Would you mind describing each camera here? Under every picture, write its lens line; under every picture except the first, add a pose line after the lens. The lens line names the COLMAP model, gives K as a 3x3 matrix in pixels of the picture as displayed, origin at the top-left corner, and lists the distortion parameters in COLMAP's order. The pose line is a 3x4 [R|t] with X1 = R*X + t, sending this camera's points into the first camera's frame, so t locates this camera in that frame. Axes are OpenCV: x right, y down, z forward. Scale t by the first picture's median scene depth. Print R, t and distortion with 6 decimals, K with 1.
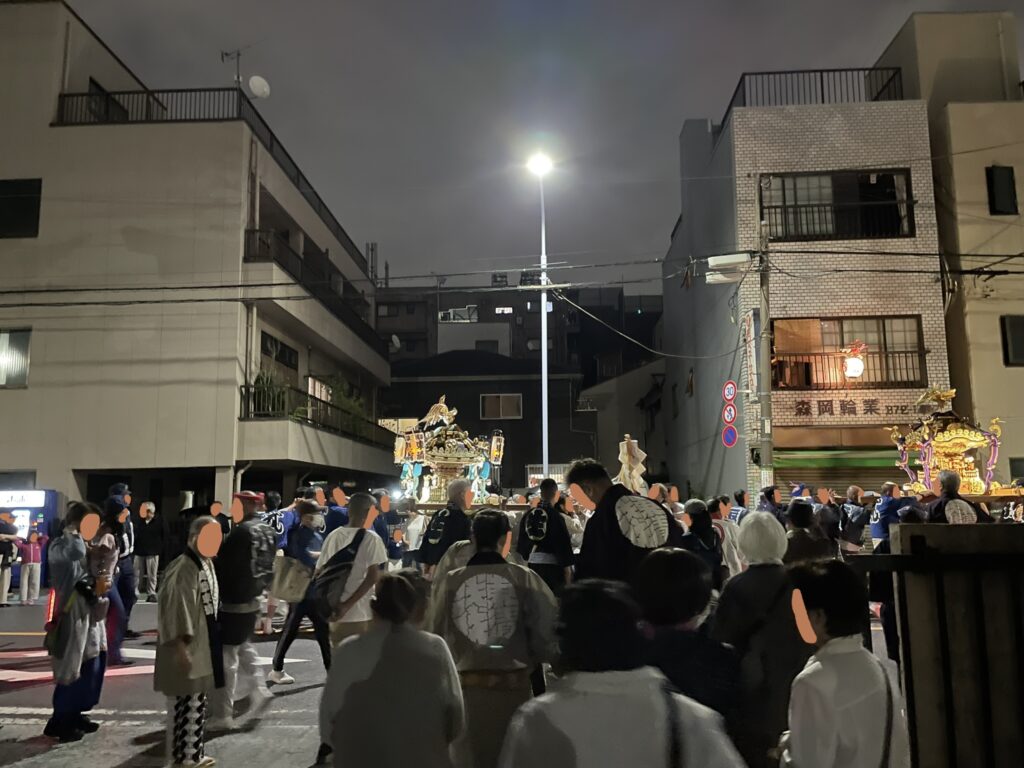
lens RADIAL K [[768.7, 0, 512.0], [0, 768.7, 384.0], [0, 0, 1]] dist [0.081840, -0.109925]
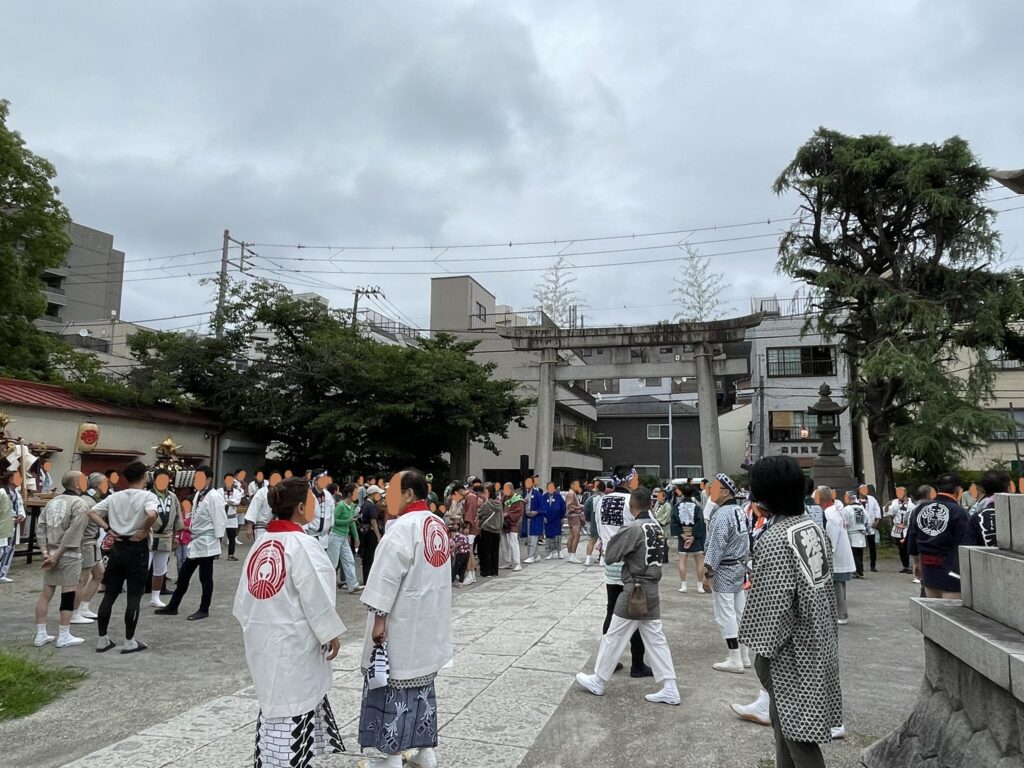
lens RADIAL K [[713.1, 0, 512.0], [0, 713.1, 384.0], [0, 0, 1]] dist [0.003844, 0.001344]
pose [[0.974256, -0.005825, -0.225371, 0.054772], [0.005822, 0.999983, -0.000676, -0.173570], [0.225371, -0.000653, 0.974273, -1.314782]]
